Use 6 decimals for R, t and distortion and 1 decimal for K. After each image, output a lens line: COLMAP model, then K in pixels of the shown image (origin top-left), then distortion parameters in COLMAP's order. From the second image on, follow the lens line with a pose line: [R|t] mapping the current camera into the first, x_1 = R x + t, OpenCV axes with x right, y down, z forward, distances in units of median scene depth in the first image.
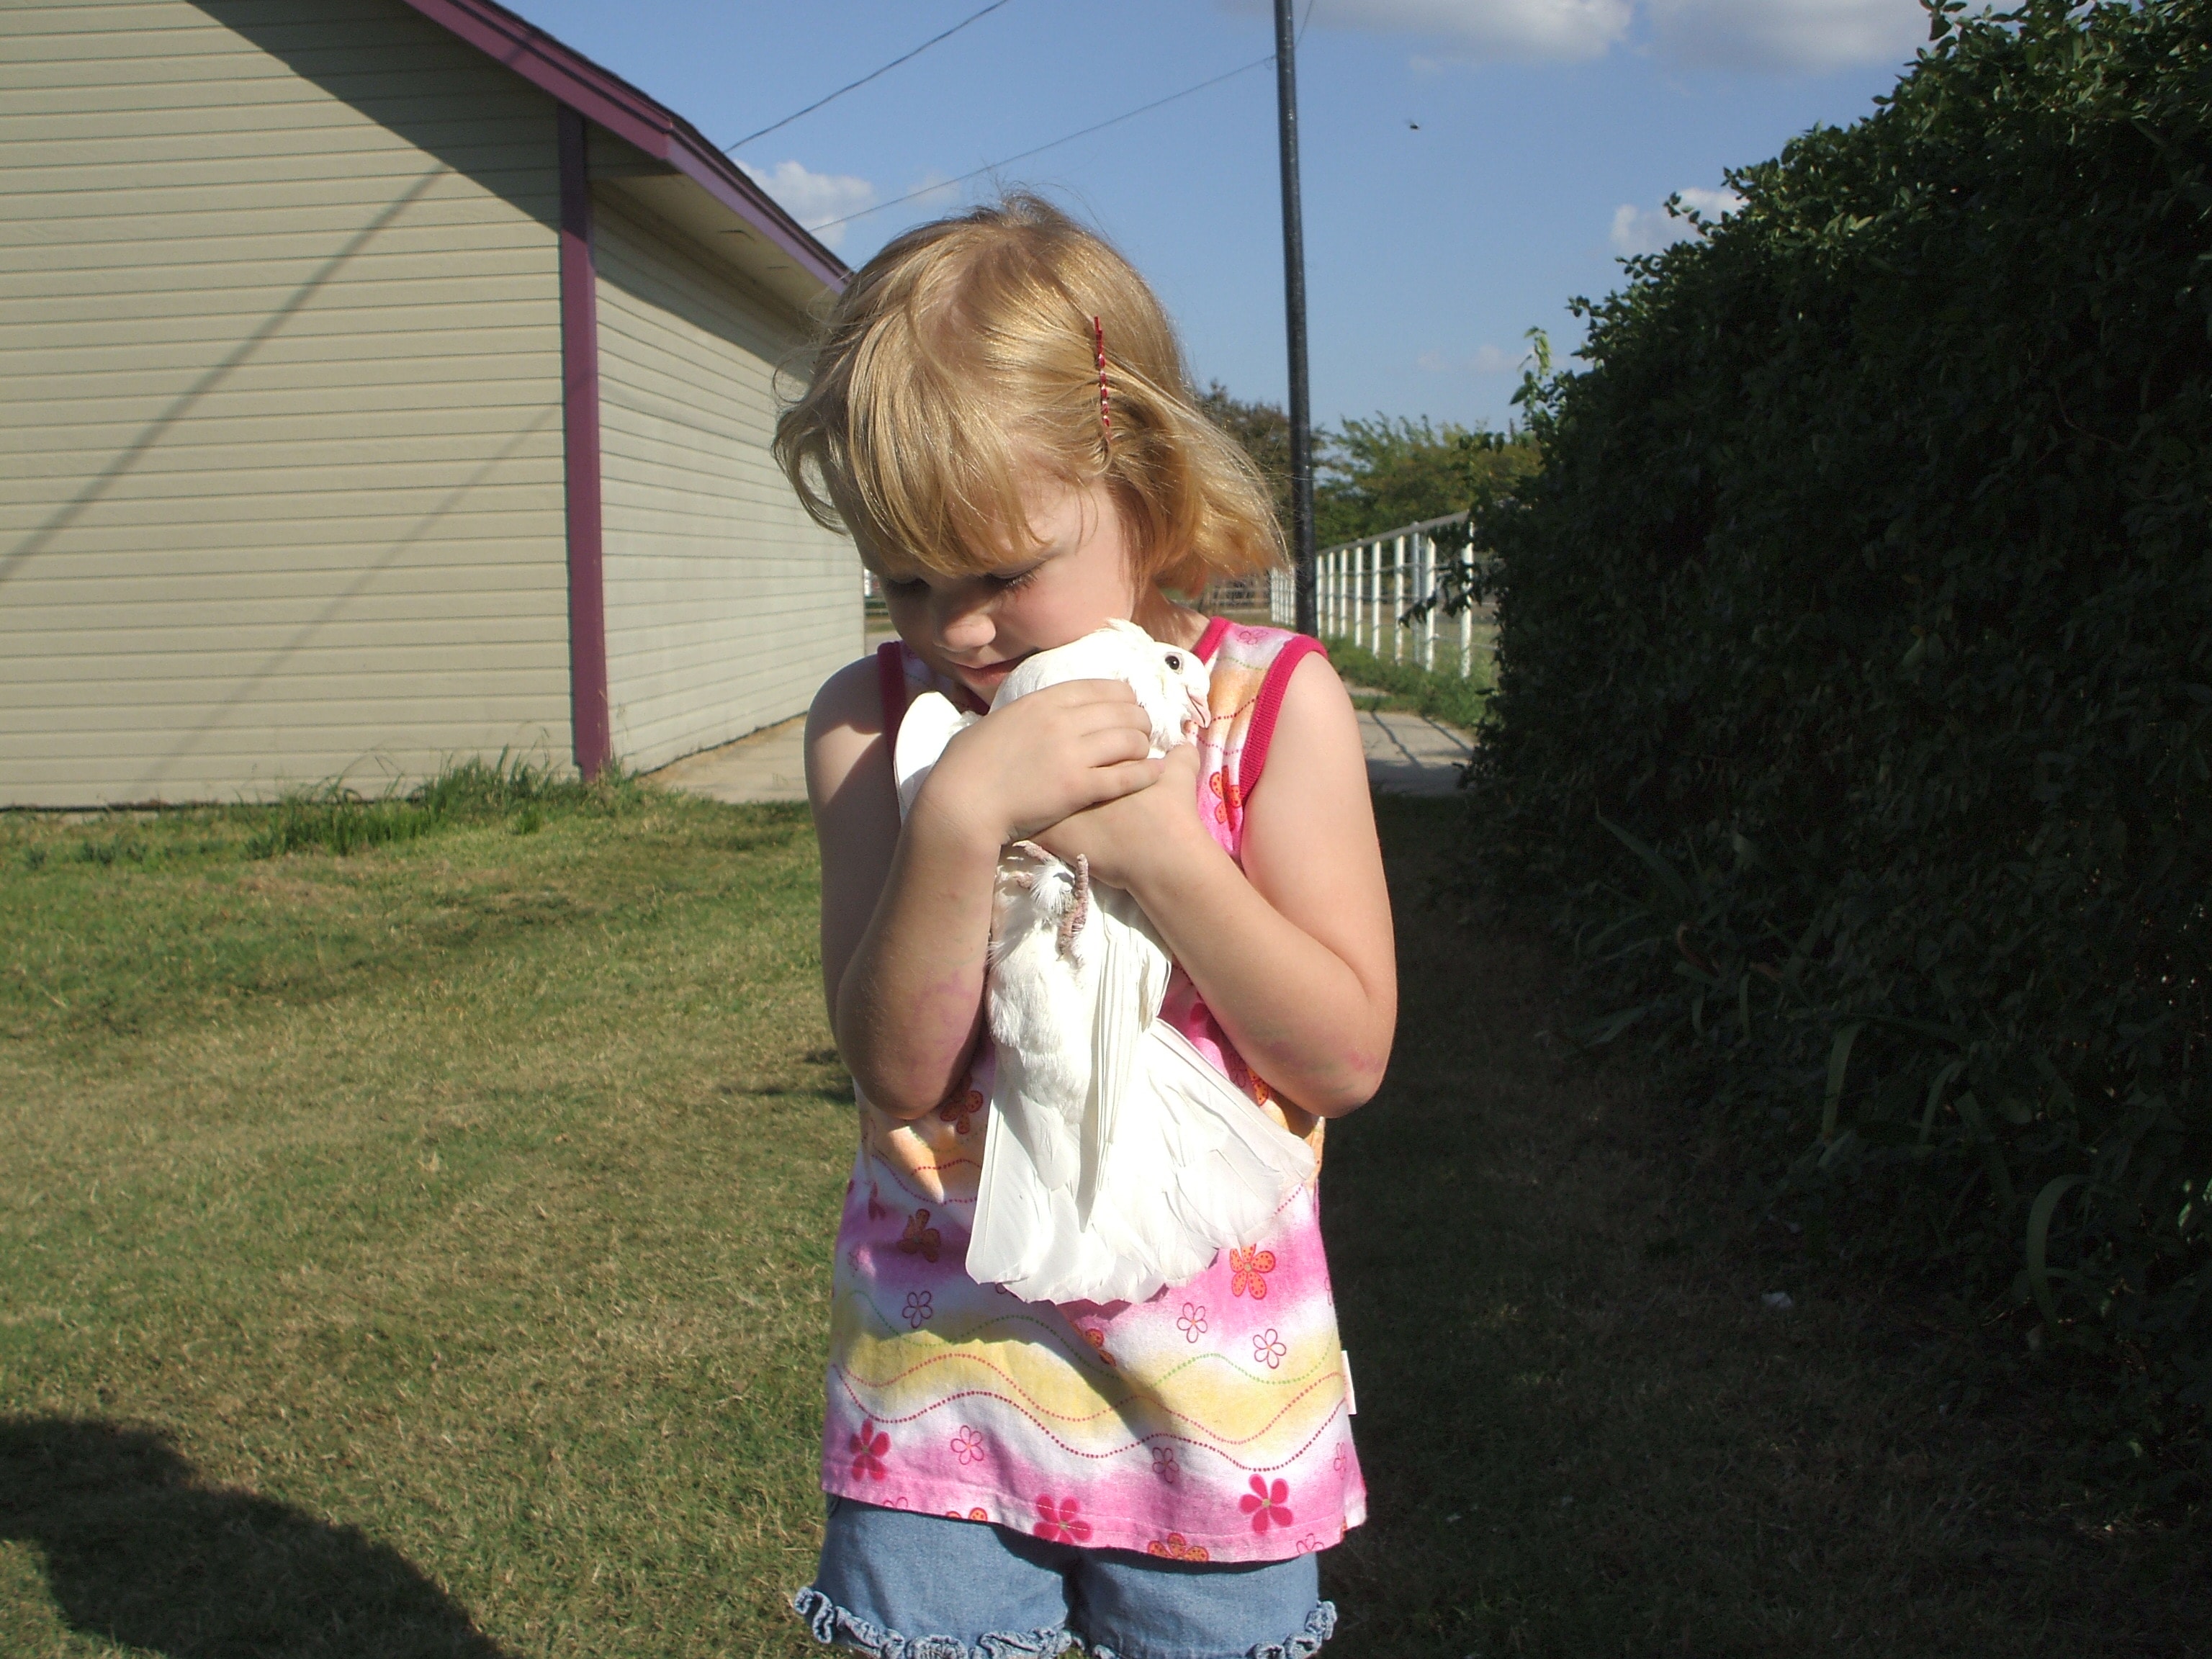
lens RADIAL K [[2364.6, 0, 1097.9], [0, 2364.6, 822.3], [0, 0, 1]] dist [-0.265049, 0.340833]
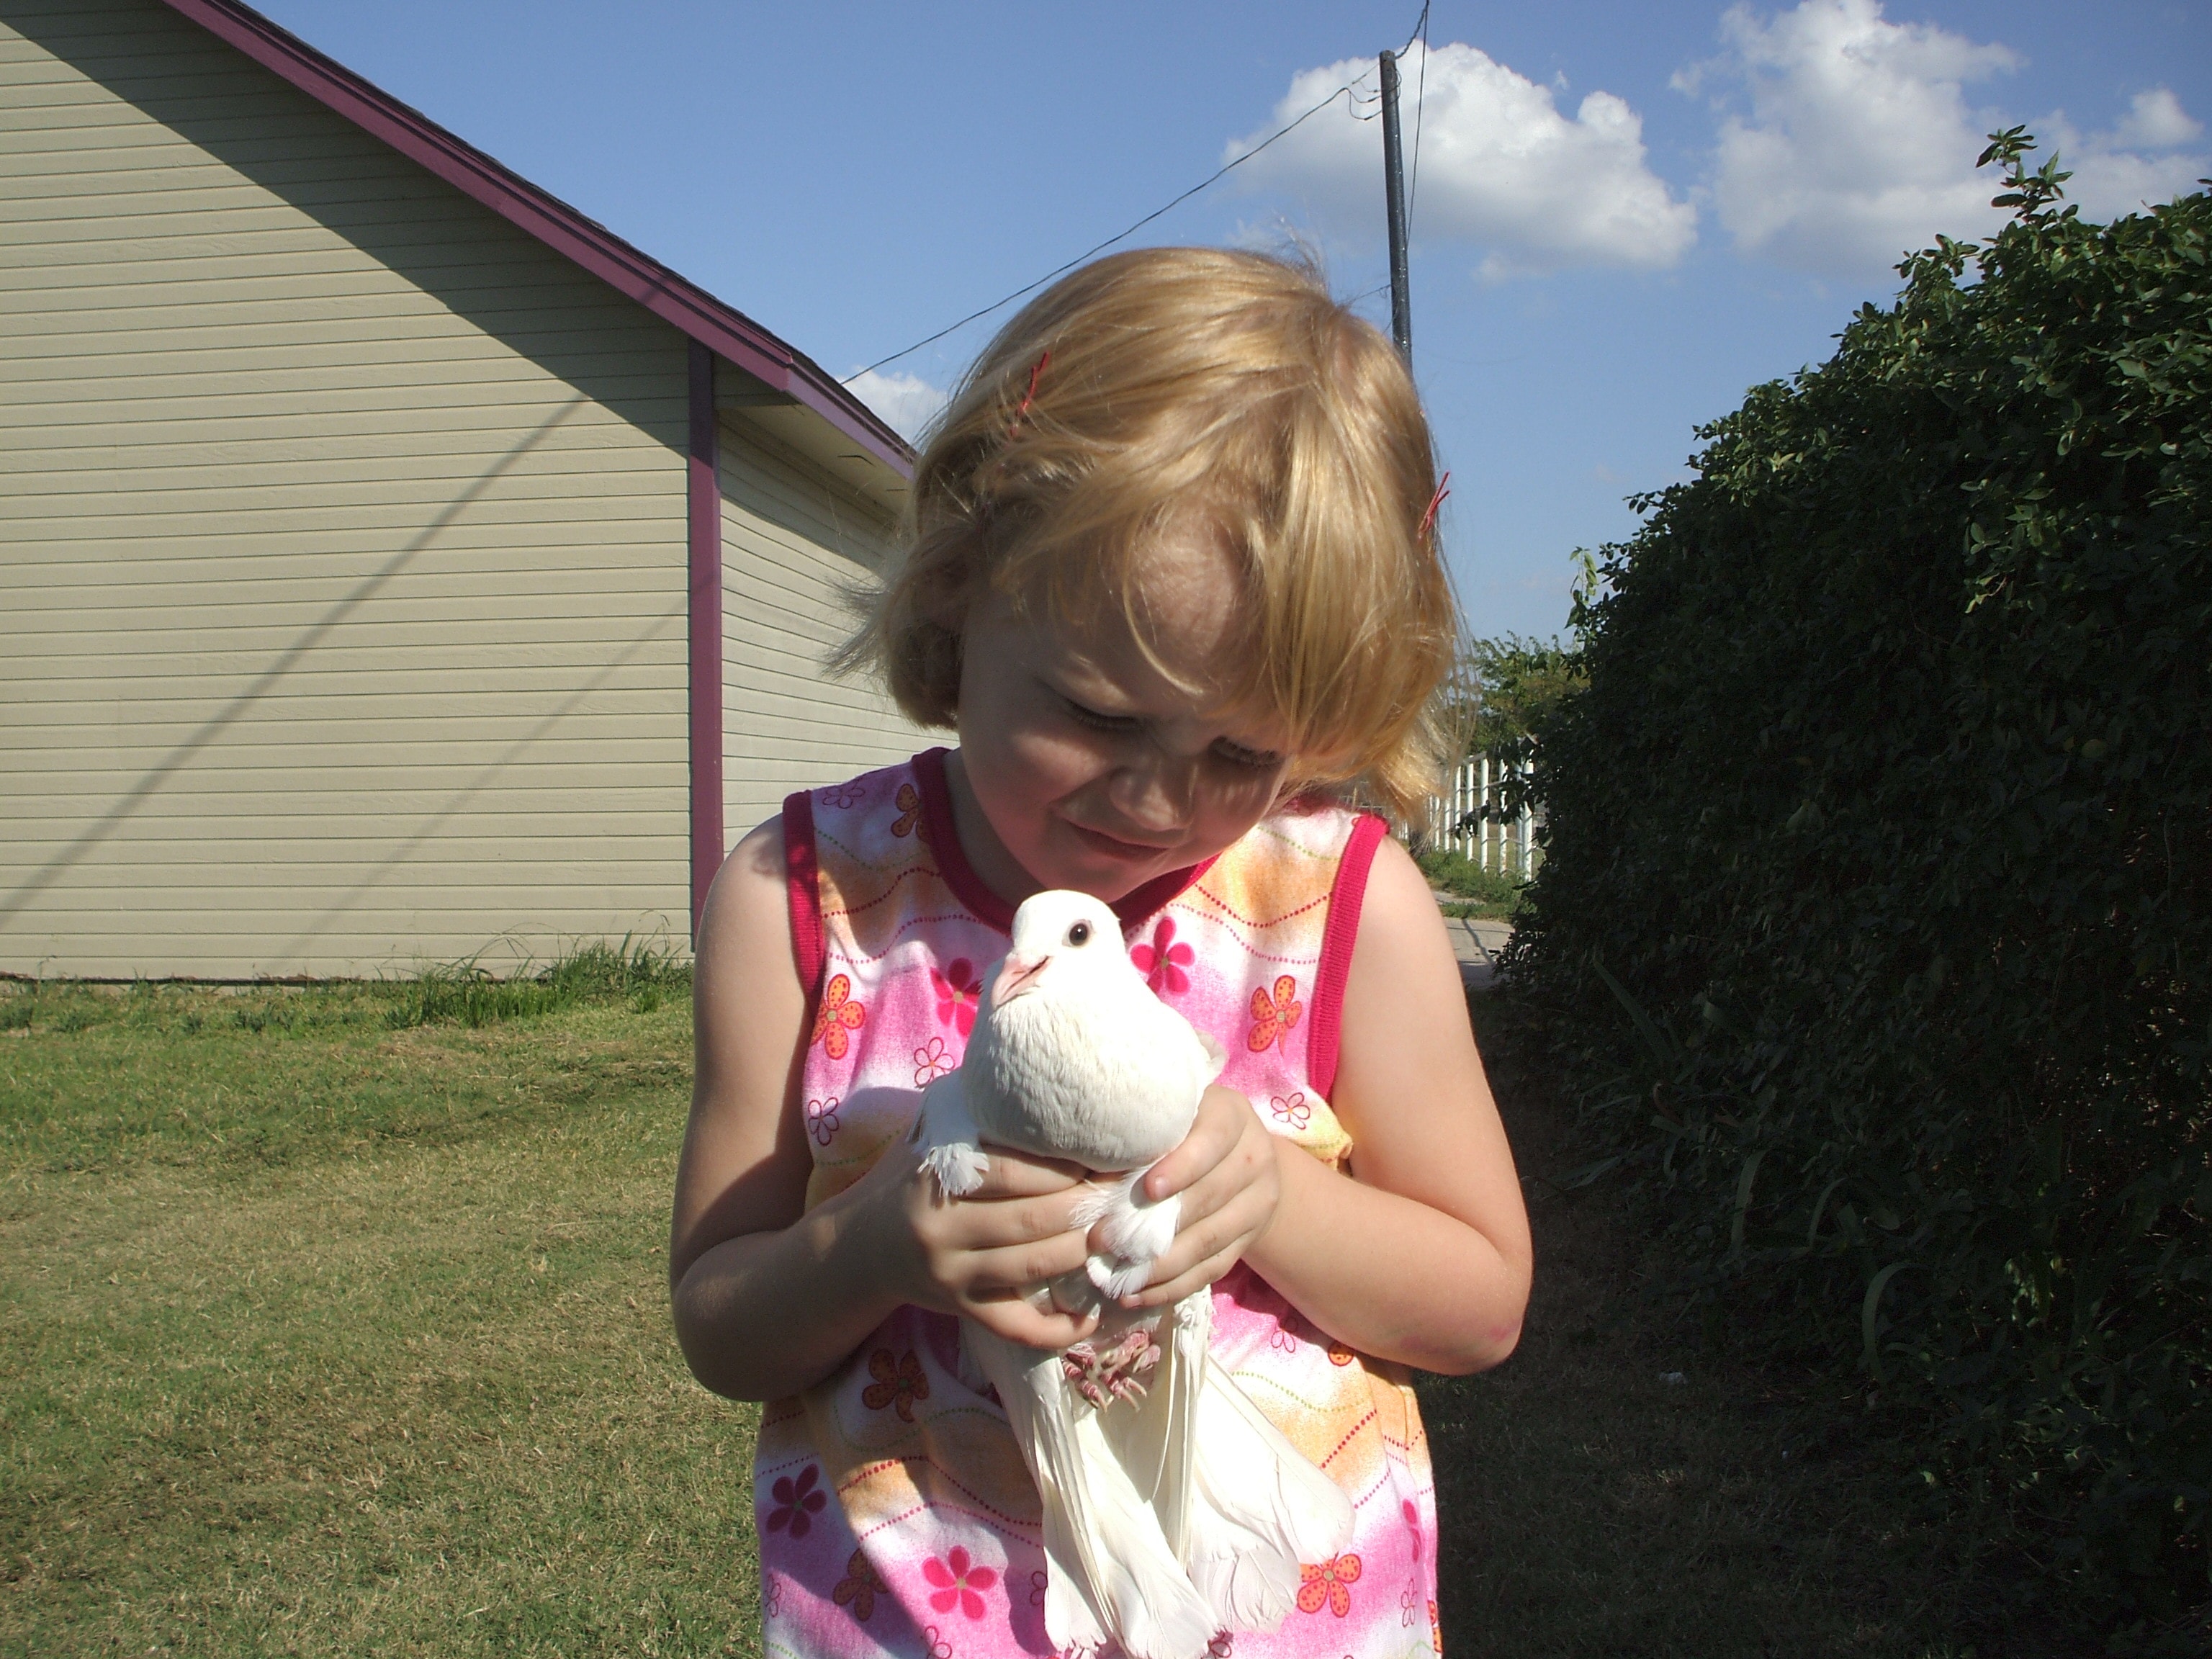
lens RADIAL K [[2364.6, 0, 1097.9], [0, 2364.6, 822.3], [0, 0, 1]] dist [-0.265049, 0.340833]
pose [[0.998345, 0.008965, -0.056812, 0.041048], [-0.014151, 0.995700, -0.091544, 0.023137], [0.055747, 0.092196, 0.994179, -0.118604]]
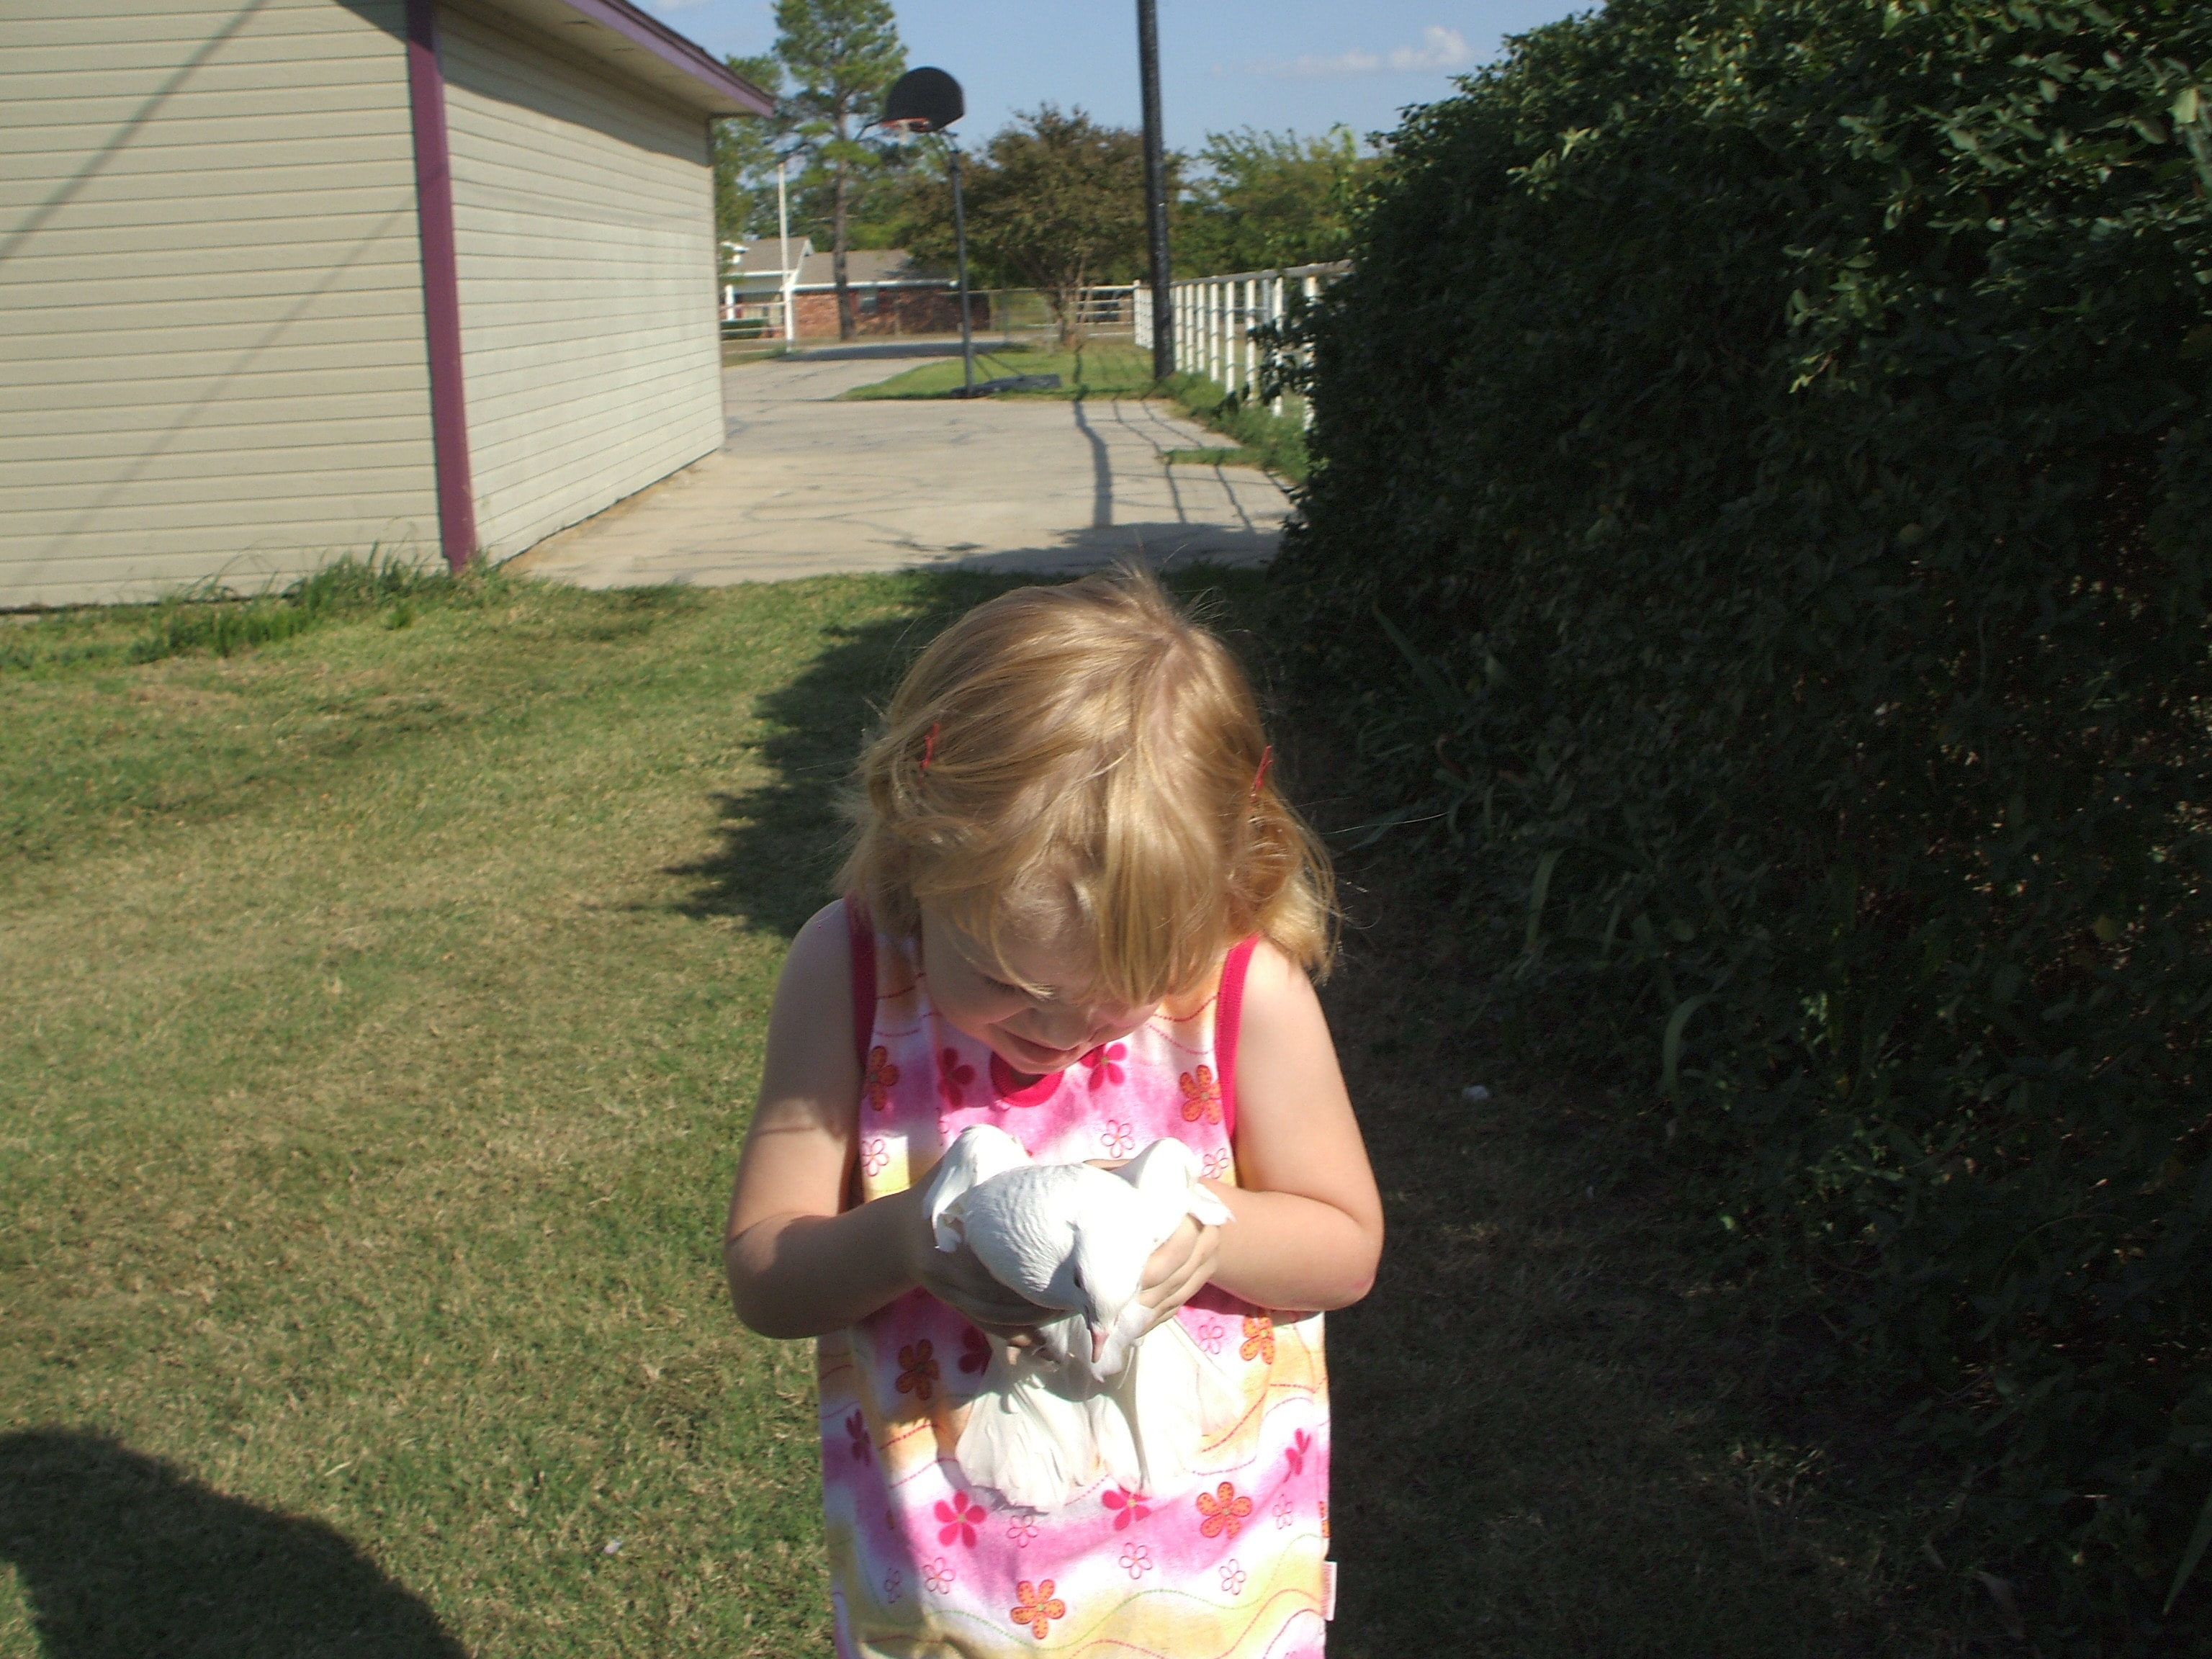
lens RADIAL K [[2364.6, 0, 1097.9], [0, 2364.6, 822.3], [0, 0, 1]] dist [-0.265049, 0.340833]
pose [[0.998386, -0.024439, 0.051257, 0.024117], [0.018122, 0.992576, 0.120272, -0.048746], [-0.053816, -0.119149, 0.991417, -0.107065]]
